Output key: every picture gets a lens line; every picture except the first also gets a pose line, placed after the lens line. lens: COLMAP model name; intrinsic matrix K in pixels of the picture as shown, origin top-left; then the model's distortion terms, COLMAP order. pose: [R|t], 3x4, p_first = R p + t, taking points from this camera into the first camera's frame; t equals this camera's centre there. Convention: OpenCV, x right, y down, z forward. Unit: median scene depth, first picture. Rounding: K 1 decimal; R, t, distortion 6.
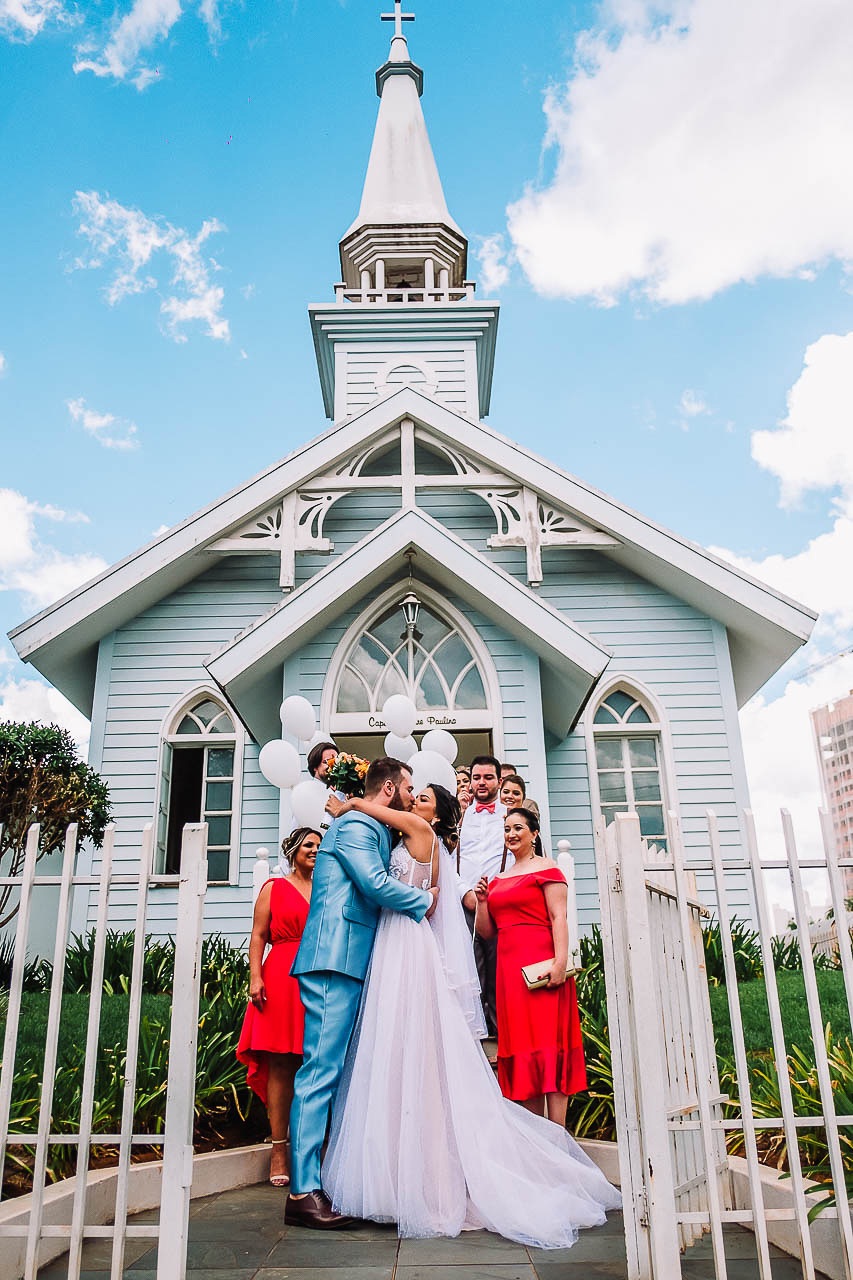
lens RADIAL K [[1022.8, 0, 422.4], [0, 1022.8, 635.9], [0, 0, 1]] dist [0.032295, 0.011941]
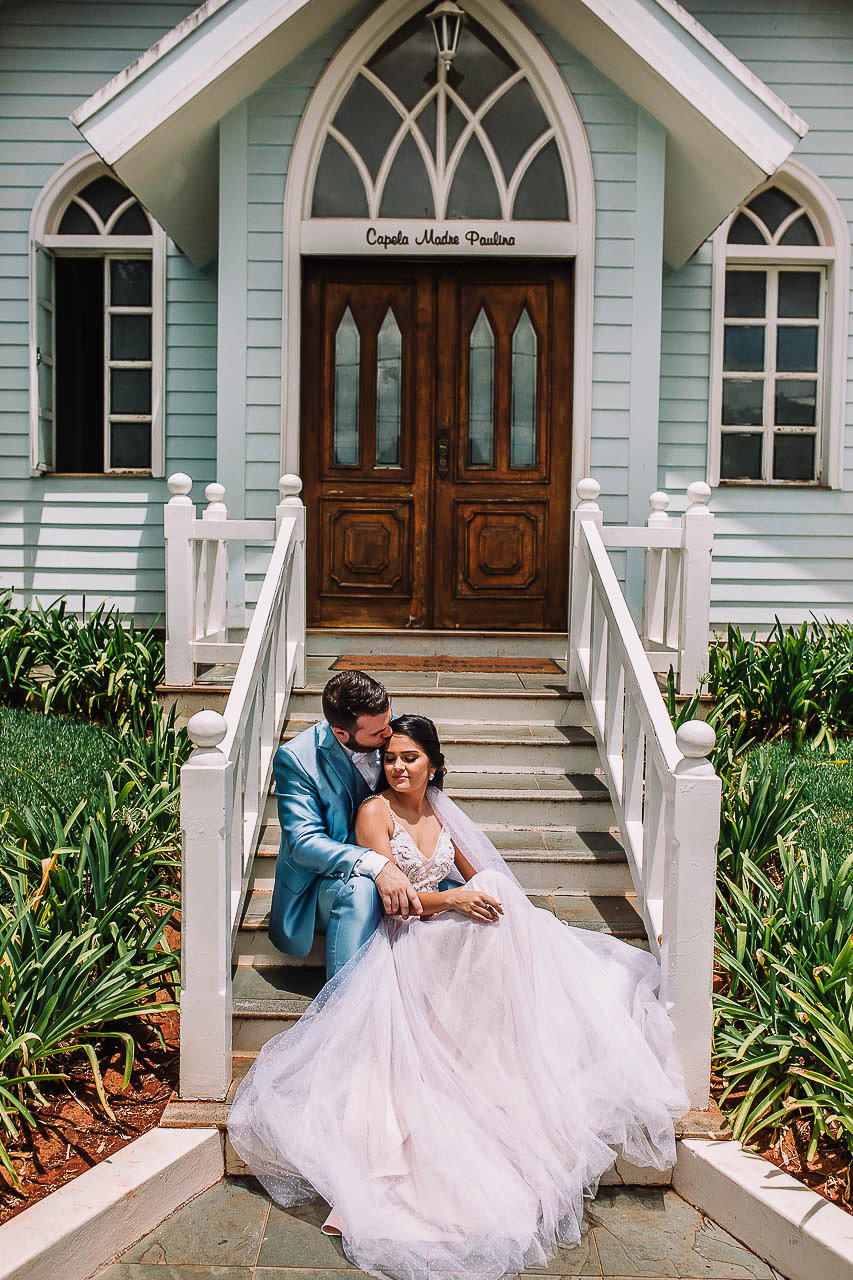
lens RADIAL K [[1273.8, 0, 420.1], [0, 1273.8, 627.8], [0, 0, 1]] dist [0.023514, 0.000000]
pose [[0.999188, 0.040143, 0.003408, -0.012260], [-0.038158, 0.915858, 0.399684, -0.004192], [0.012924, -0.399490, 0.916647, 0.189482]]
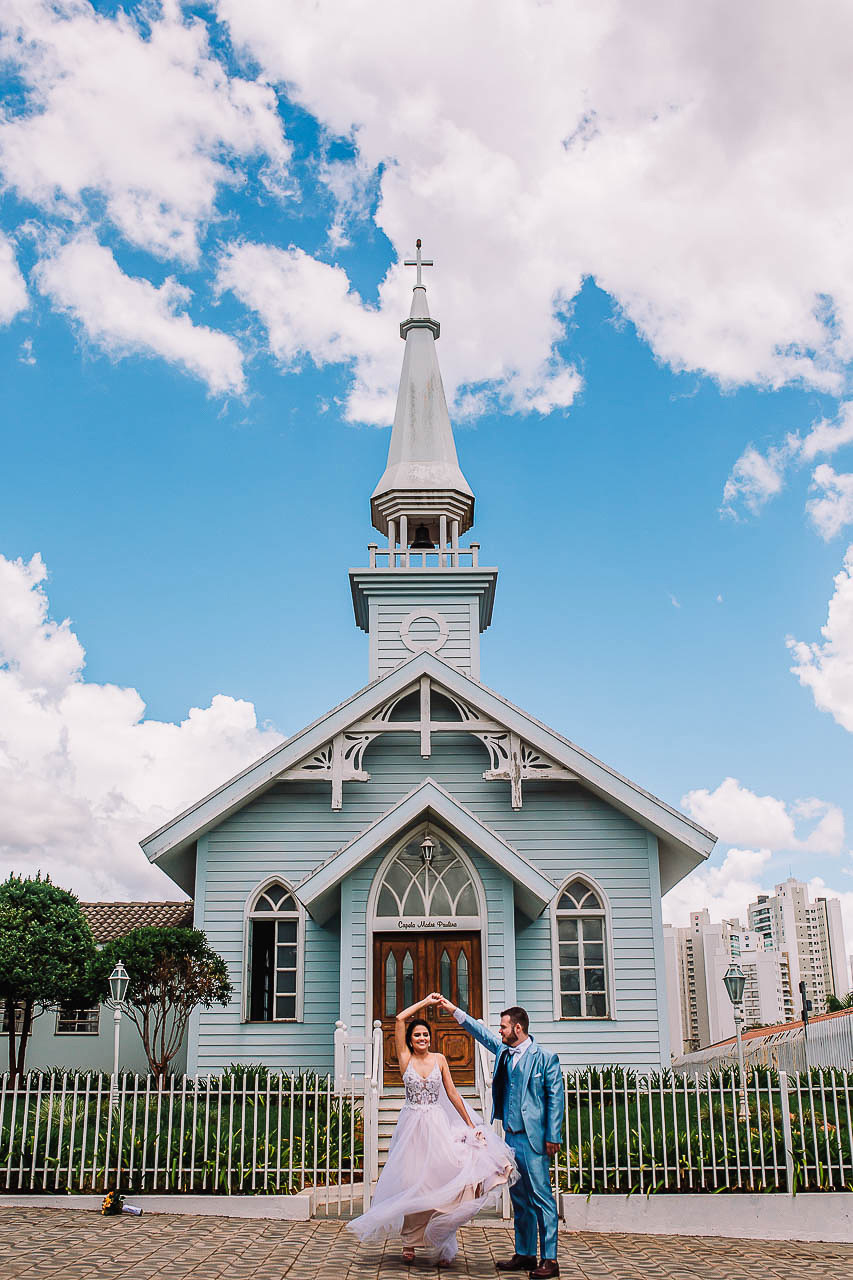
lens RADIAL K [[1269.0, 0, 412.1], [0, 1269.0, 698.3], [0, 0, 1]] dist [-0.043672, 0.000000]
pose [[0.999830, 0.015389, -0.010131, -0.015185], [-0.014871, 0.998672, 0.049322, -0.273552], [0.010876, -0.049163, 0.998732, -0.678951]]
